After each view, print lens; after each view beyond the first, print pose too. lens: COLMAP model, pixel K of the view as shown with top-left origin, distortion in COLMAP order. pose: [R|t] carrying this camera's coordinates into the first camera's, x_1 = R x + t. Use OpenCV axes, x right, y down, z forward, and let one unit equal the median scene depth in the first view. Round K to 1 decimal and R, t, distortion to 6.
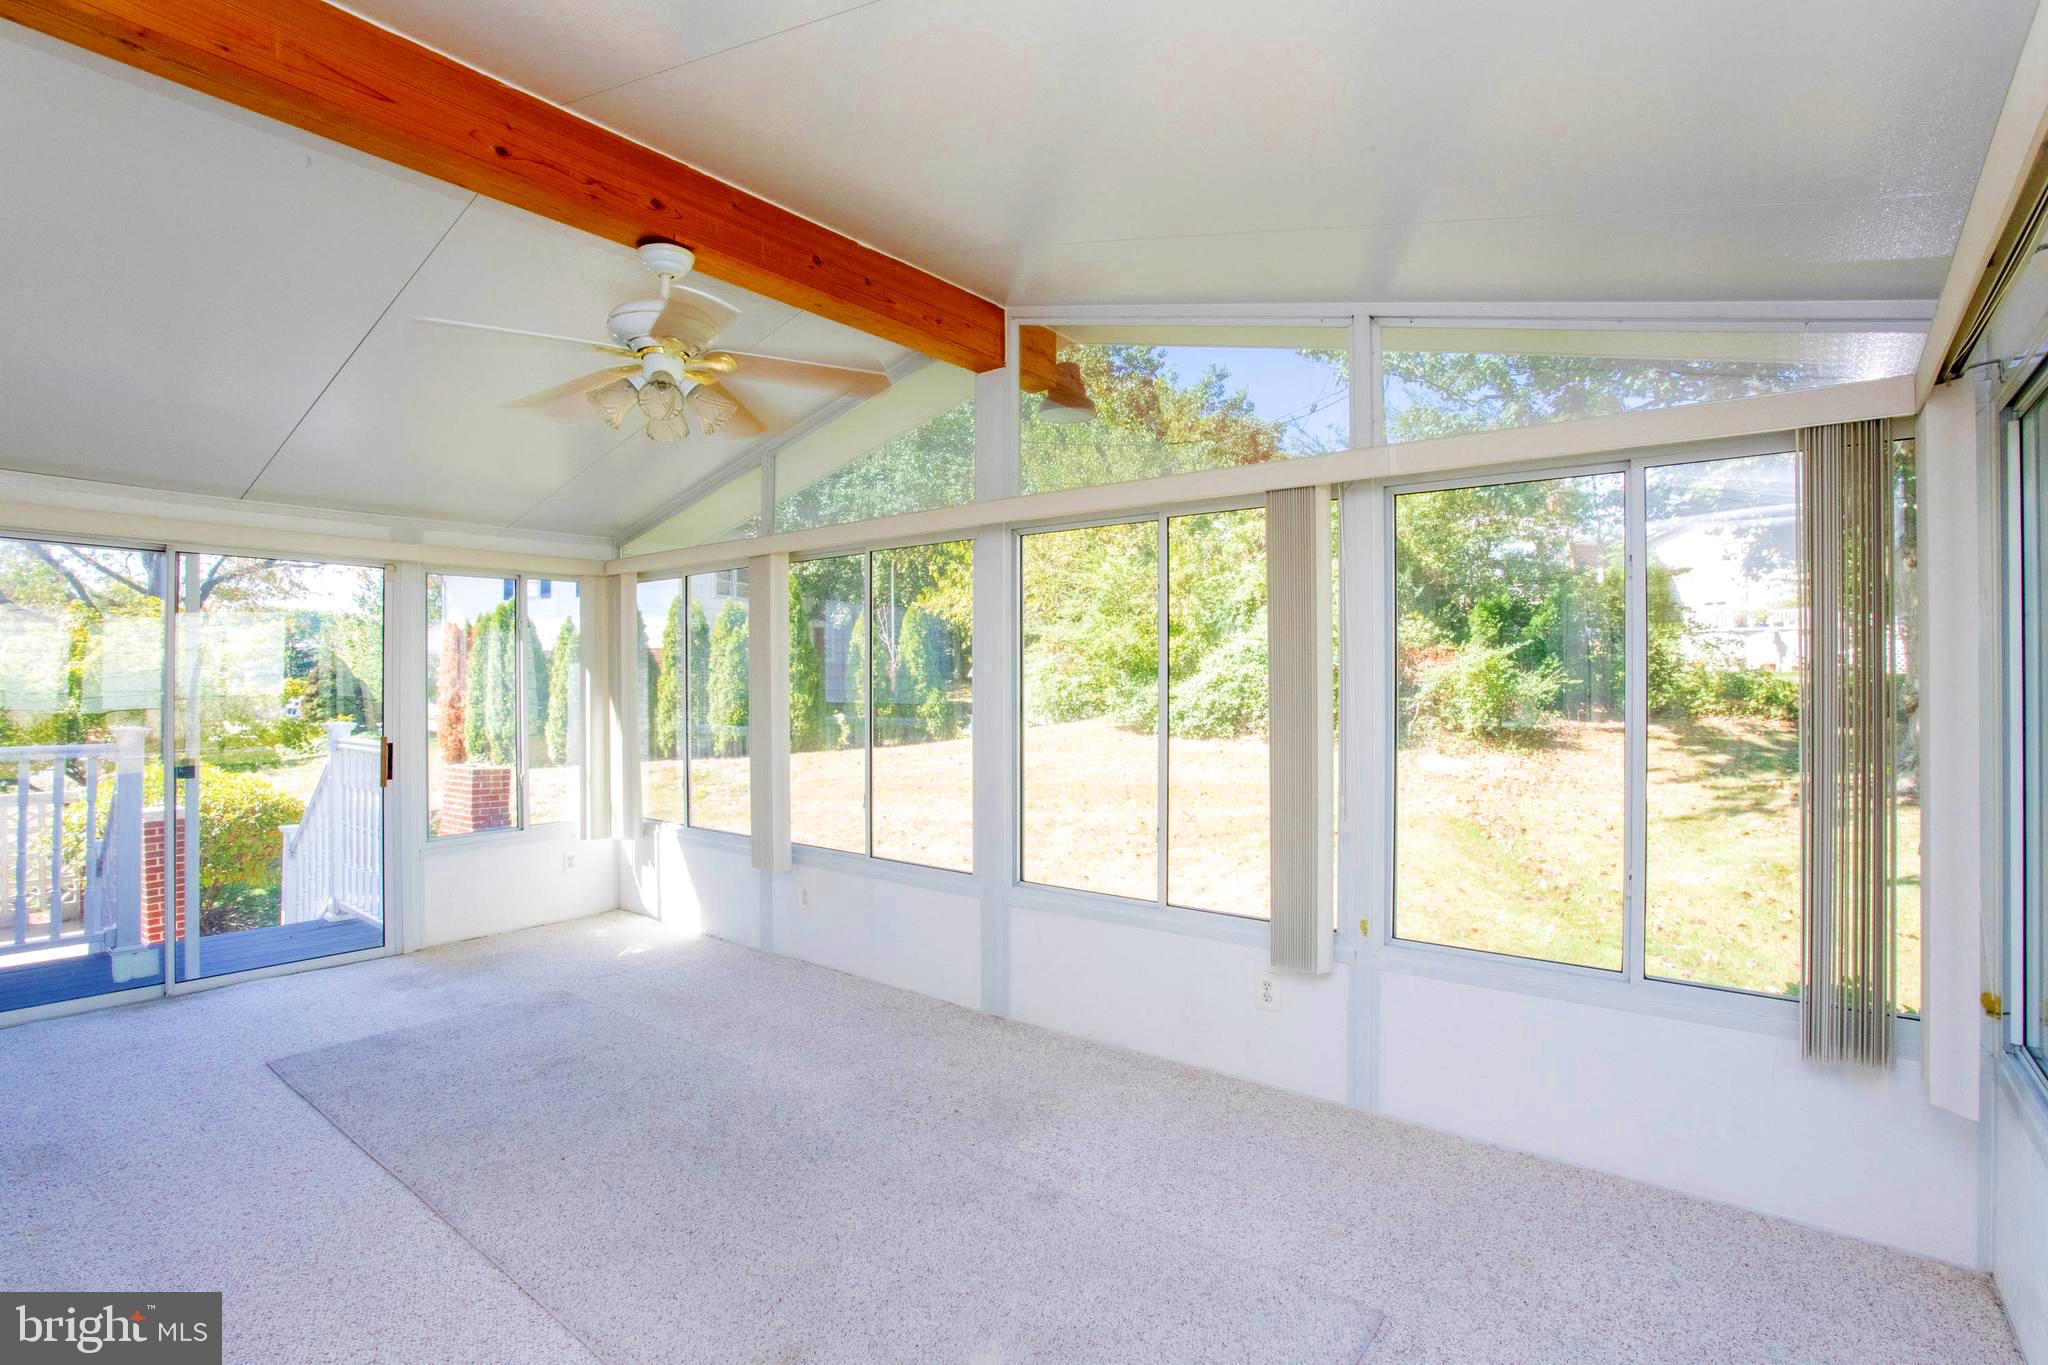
lens RADIAL K [[983.1, 0, 1048.2], [0, 983.1, 678.4], [0, 0, 1]] dist [0.000563, 0.000253]
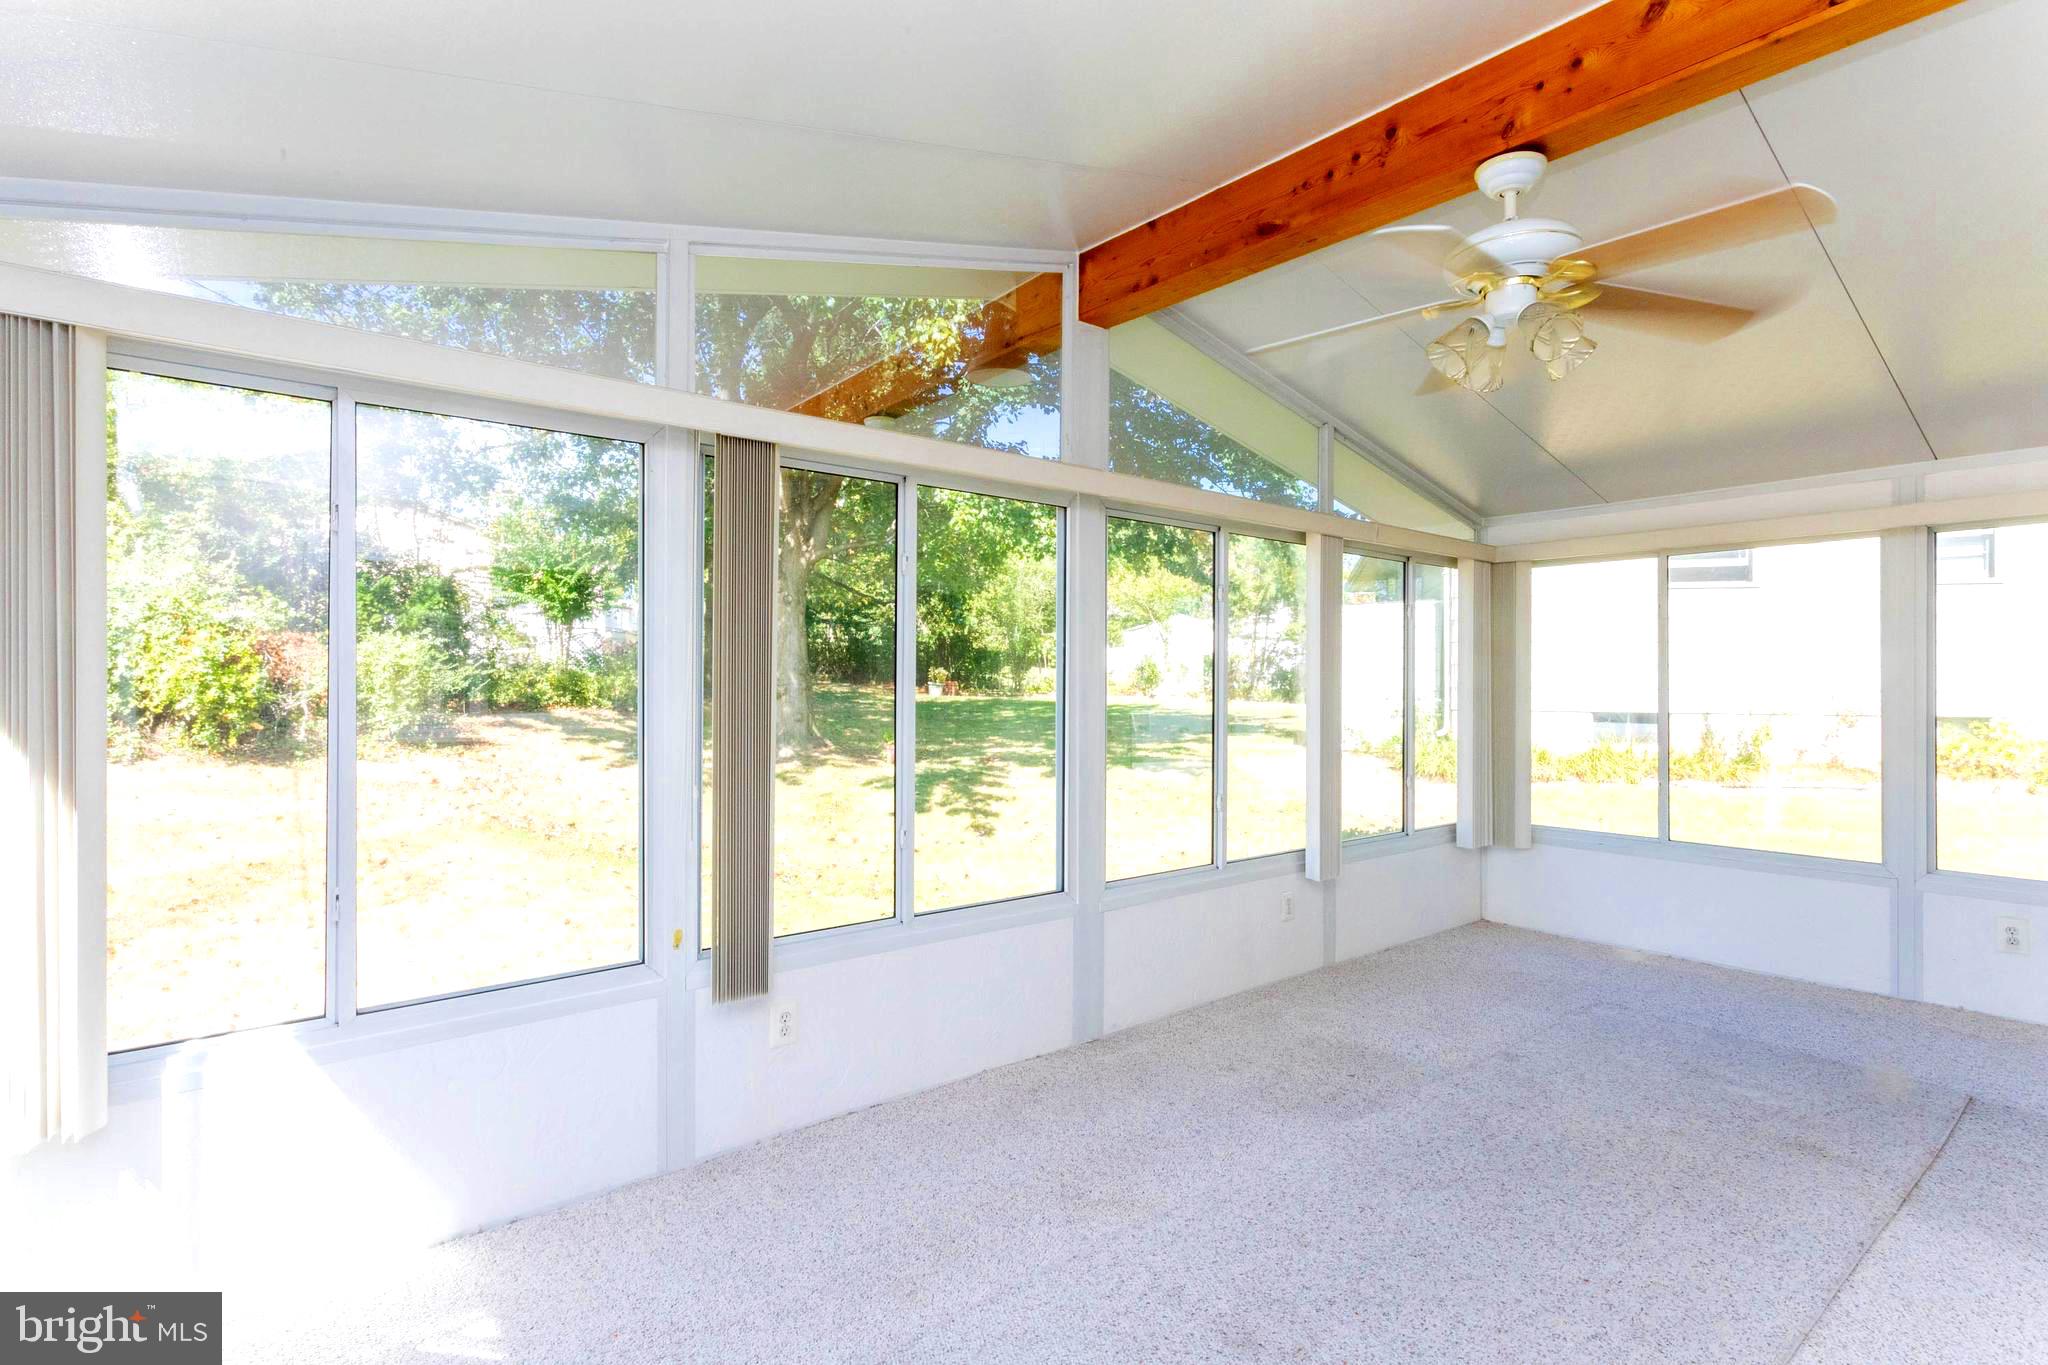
lens RADIAL K [[983.1, 0, 1048.2], [0, 983.1, 678.4], [0, 0, 1]] dist [0.000563, 0.000253]
pose [[0.225504, 0.007375, 0.974214, -1.106009], [-0.005372, 0.999966, -0.006326, 0.041500], [-0.974228, -0.003807, 0.225535, 1.042251]]
